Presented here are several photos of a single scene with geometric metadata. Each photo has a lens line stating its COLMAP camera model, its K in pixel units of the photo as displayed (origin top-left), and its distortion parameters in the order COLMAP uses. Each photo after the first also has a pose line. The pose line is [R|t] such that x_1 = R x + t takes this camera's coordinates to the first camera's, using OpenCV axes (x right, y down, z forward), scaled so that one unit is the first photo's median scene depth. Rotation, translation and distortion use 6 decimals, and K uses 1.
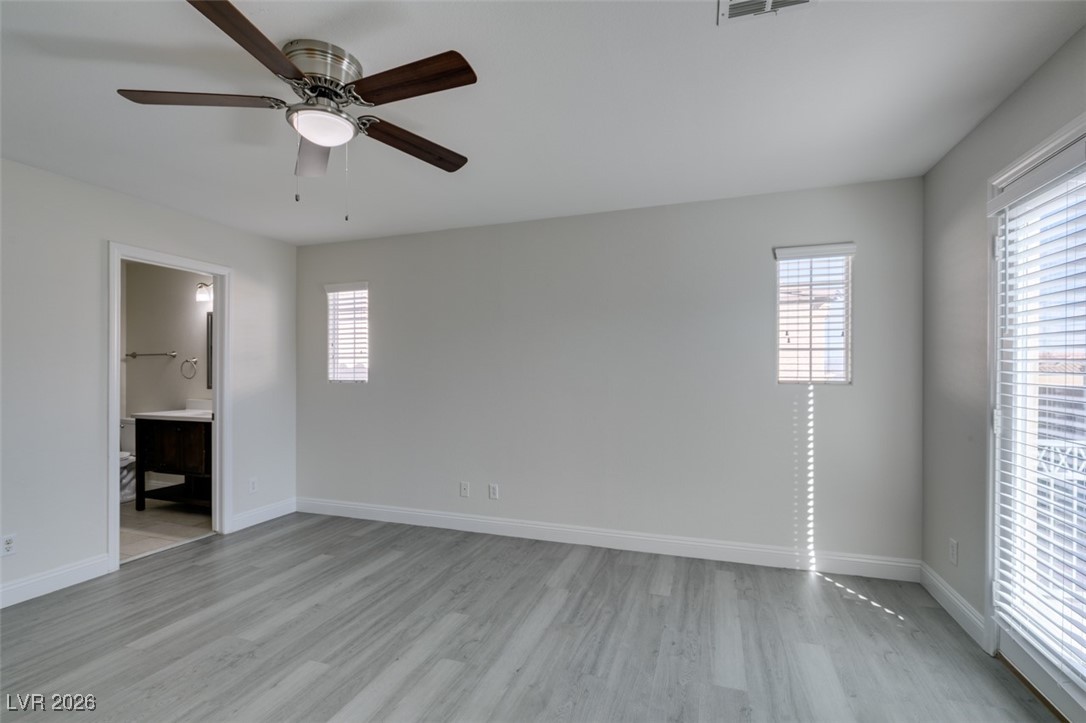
lens RADIAL K [[483.3, 0, 541.3], [0, 483.3, 367.5], [0, 0, 1]] dist [0.001488, -0.001979]
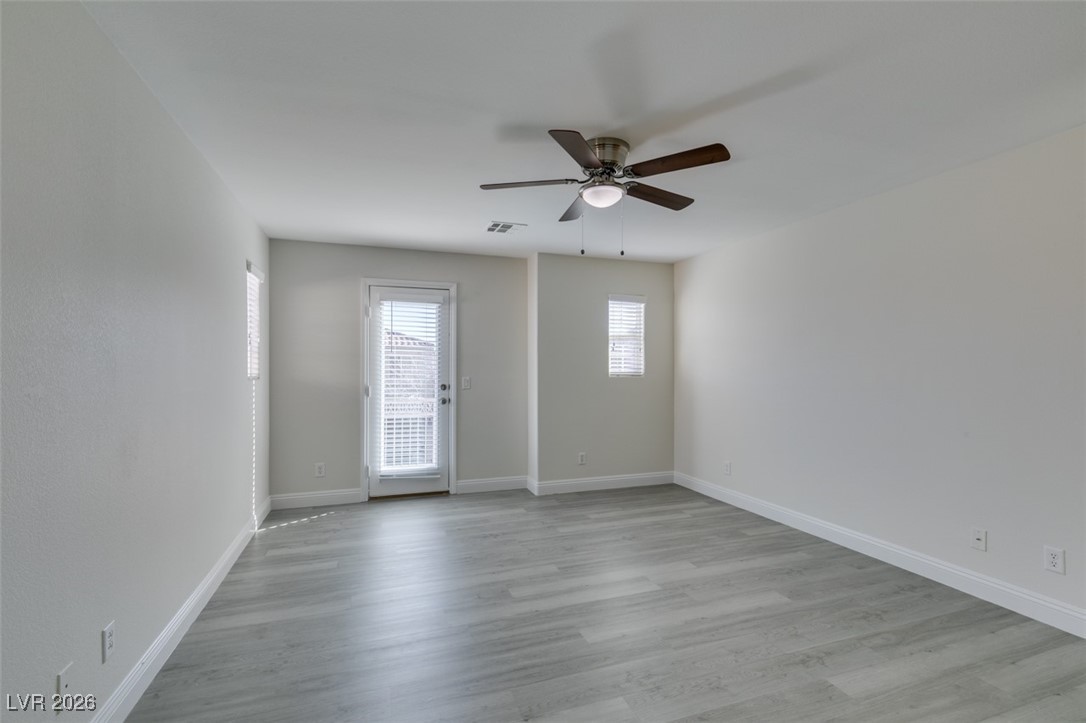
lens RADIAL K [[483.3, 0, 541.3], [0, 483.3, 367.5], [0, 0, 1]] dist [0.001488, -0.001979]
pose [[-0.616953, 0.003367, 0.786993, -1.217488], [0.000017, 0.999991, -0.004265, 0.014696], [-0.787000, -0.002618, -0.616948, 1.696392]]
